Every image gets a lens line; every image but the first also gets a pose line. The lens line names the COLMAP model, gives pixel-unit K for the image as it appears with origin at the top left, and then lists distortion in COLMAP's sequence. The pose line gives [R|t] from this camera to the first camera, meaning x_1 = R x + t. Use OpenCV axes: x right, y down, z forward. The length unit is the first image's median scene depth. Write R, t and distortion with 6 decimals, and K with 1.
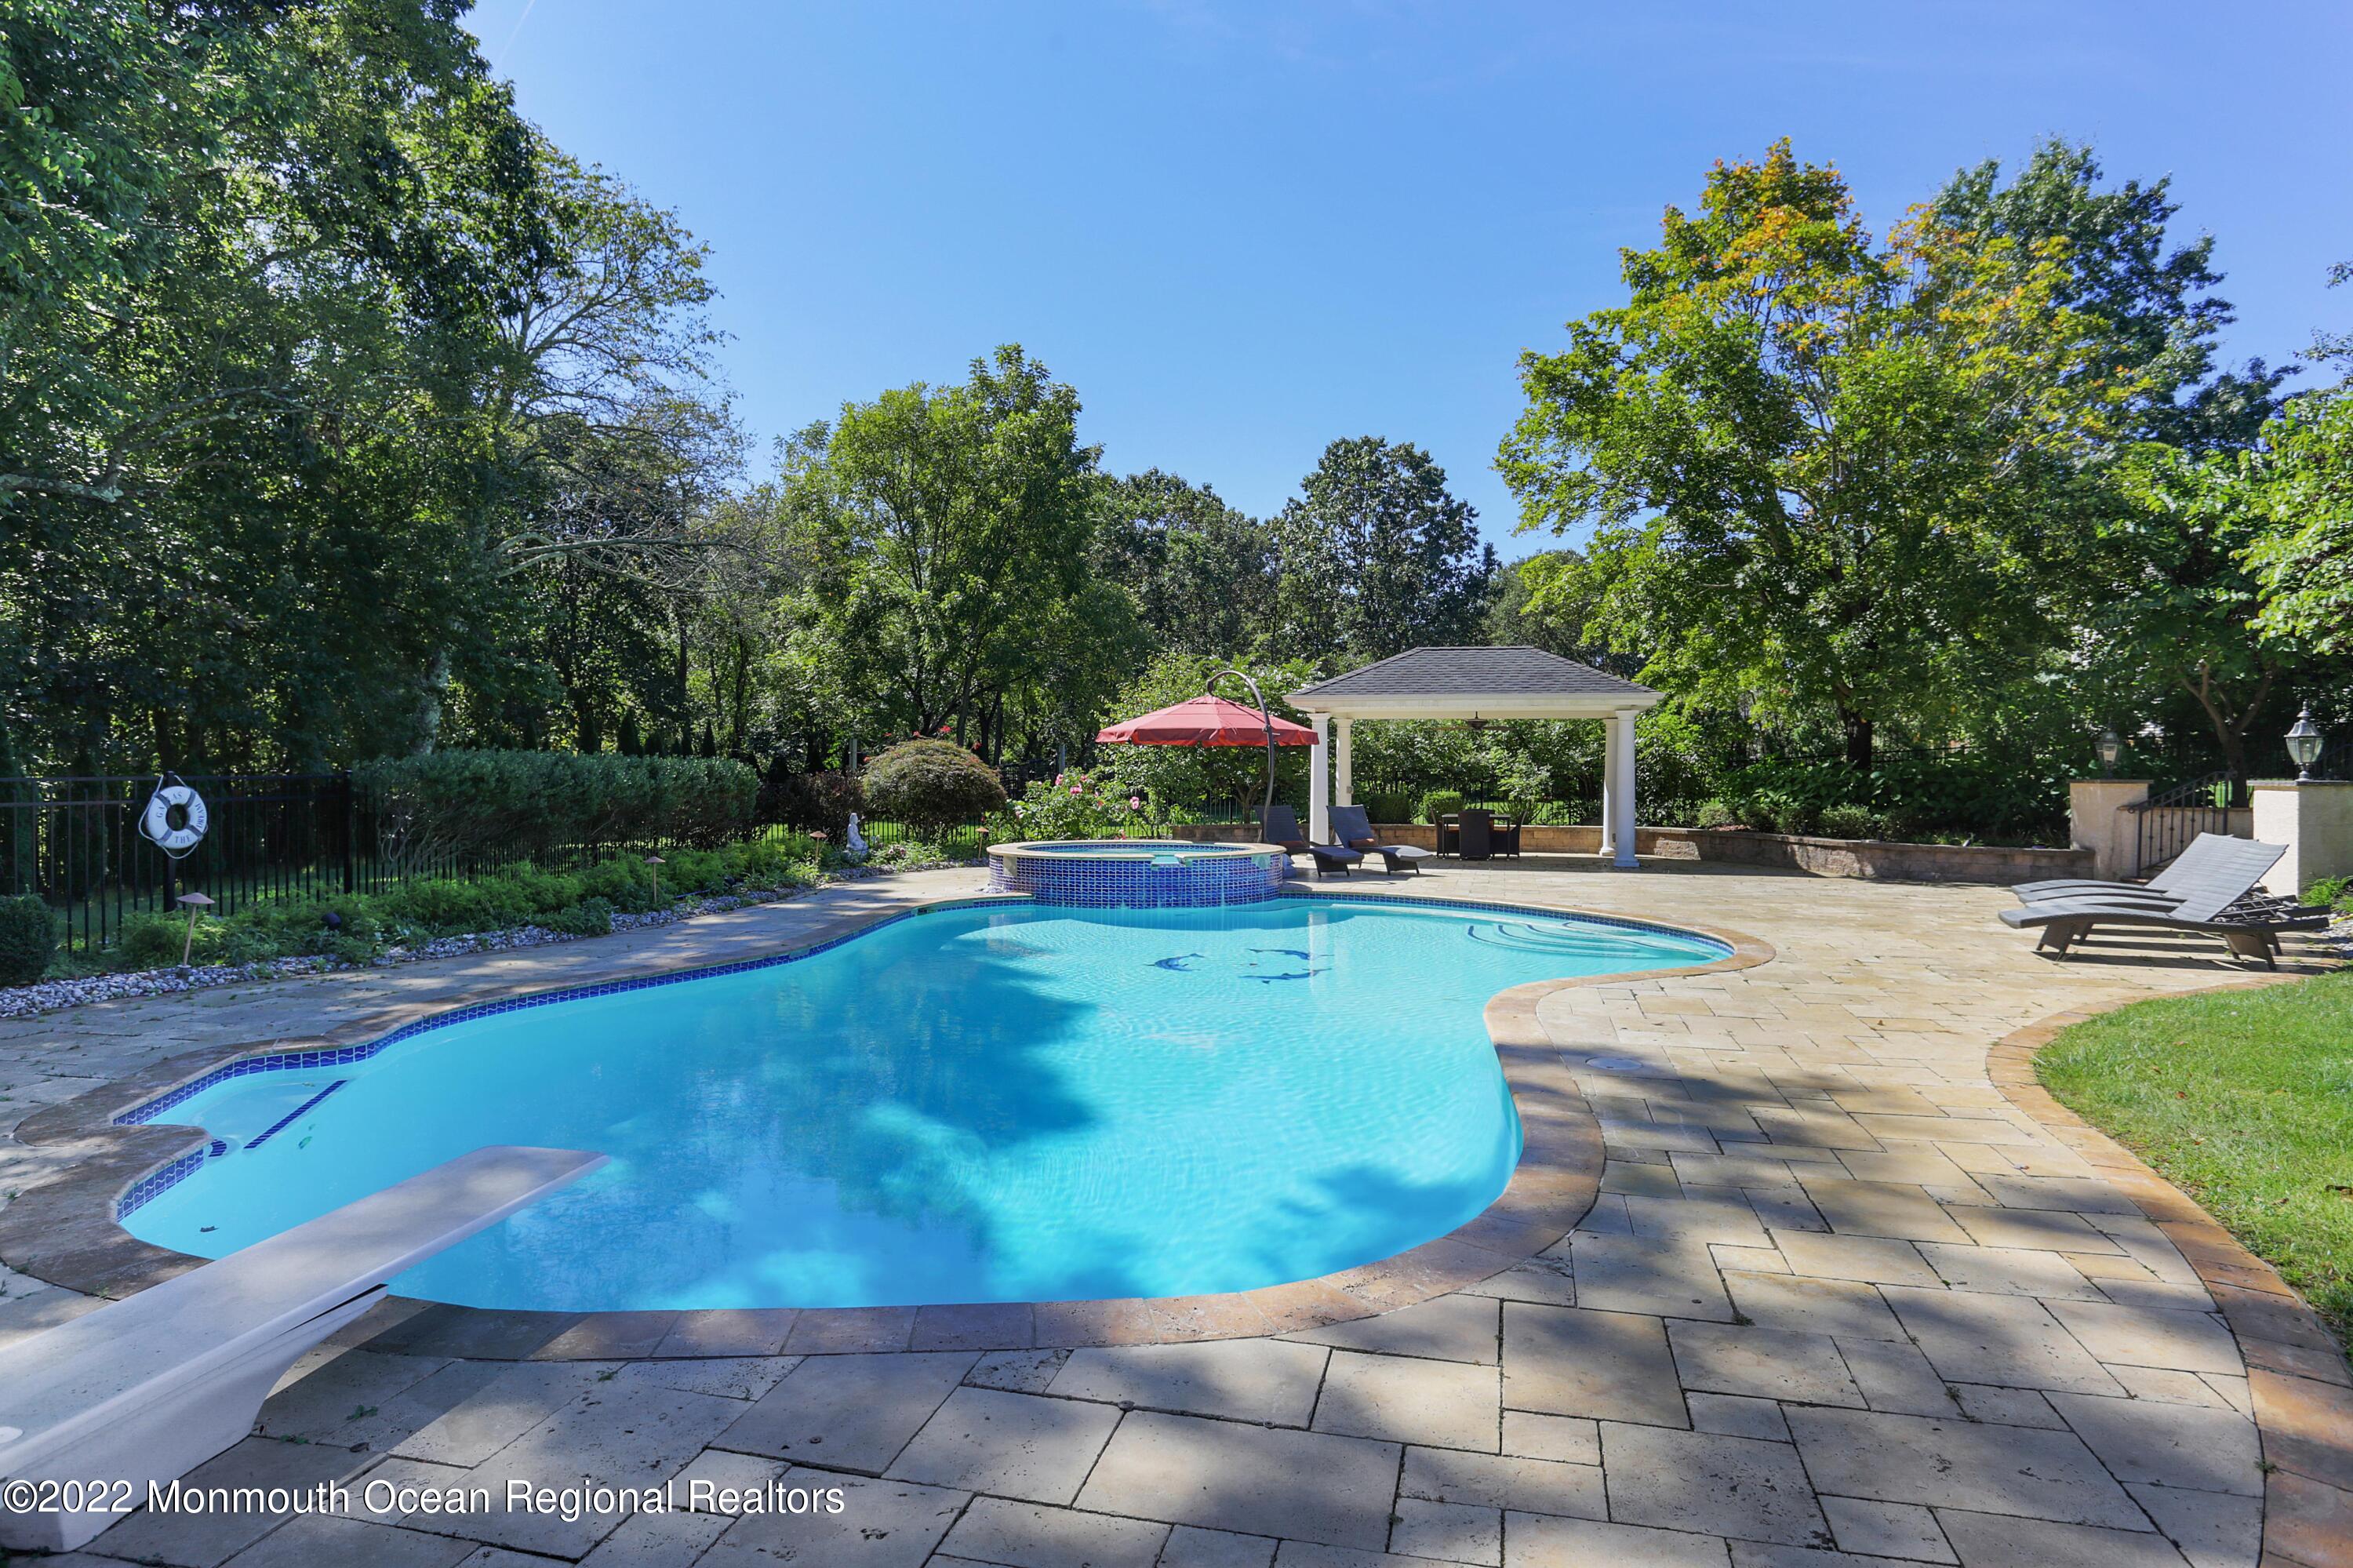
lens RADIAL K [[1282.7, 0, 1176.5], [0, 1282.7, 784.0], [0, 0, 1]] dist [-0.001718, -0.000426]
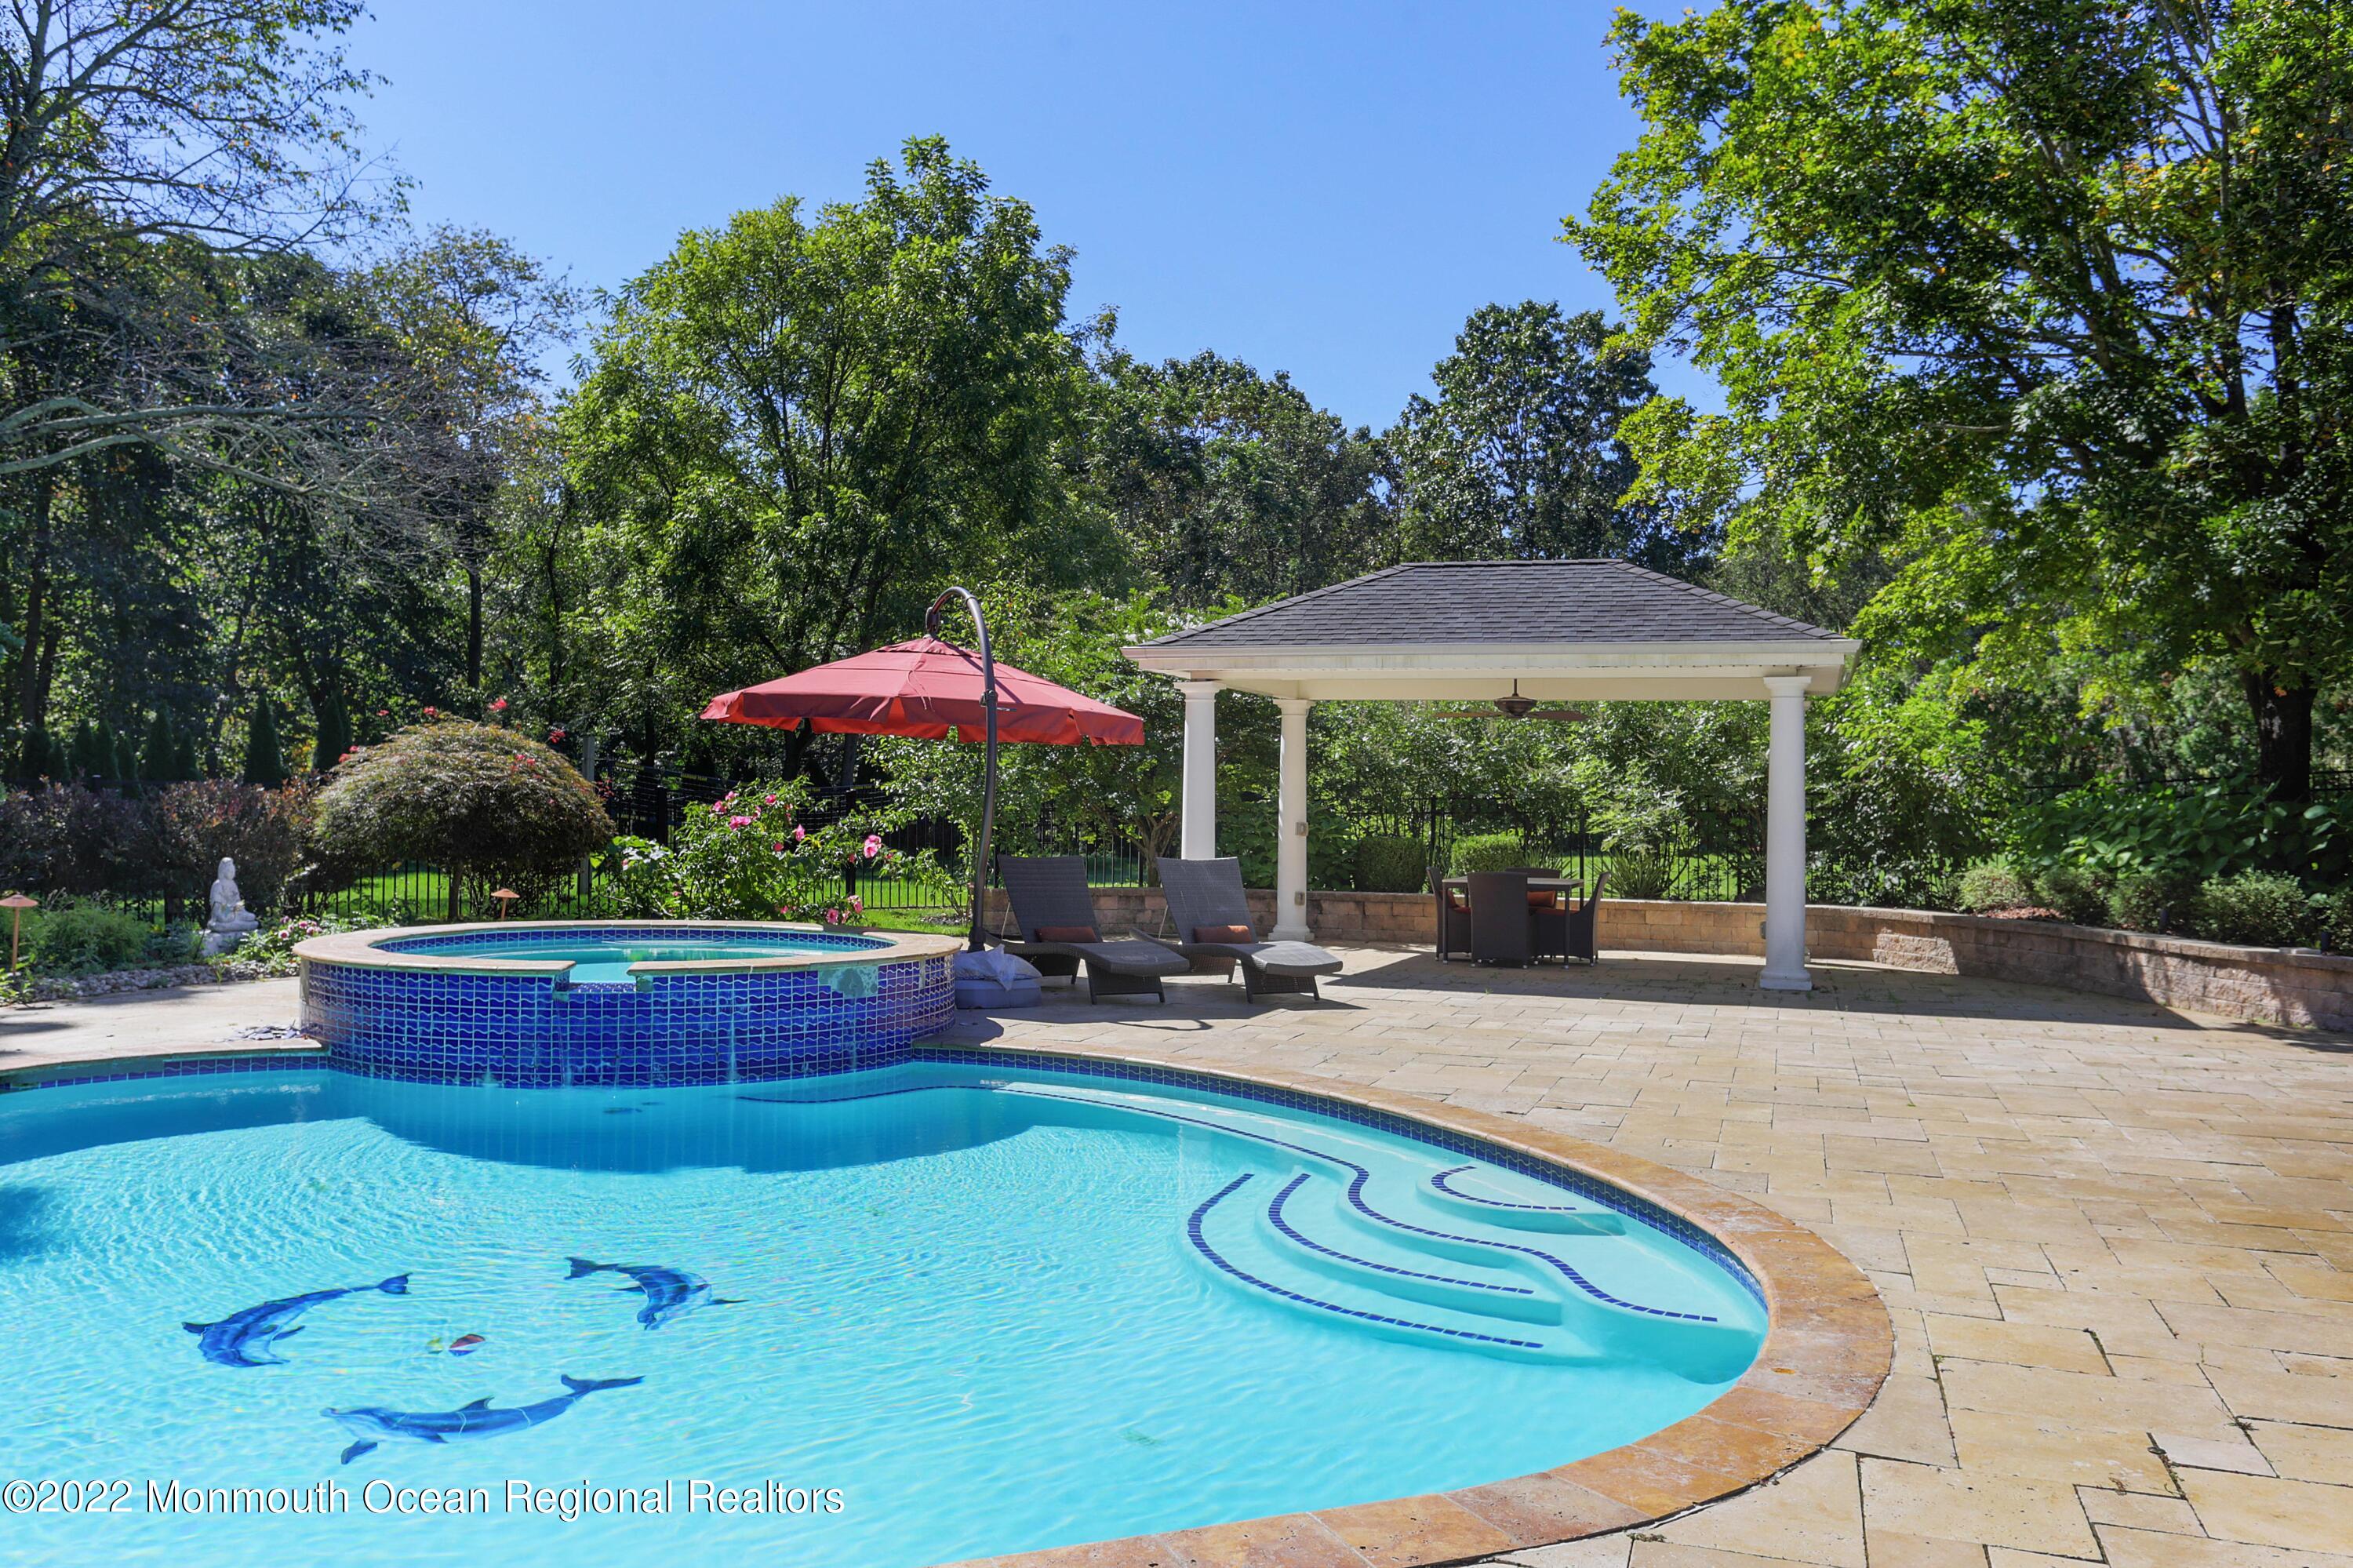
lens RADIAL K [[1794.1, 0, 1175.9], [0, 1794.1, 762.5], [0, 0, 1]] dist [0.026834, 0.006860]
pose [[0.997090, 0.011126, -0.075413, 0.127082], [-0.013615, 0.999377, -0.032571, 0.001763], [0.075003, 0.033503, 0.996620, 0.215390]]
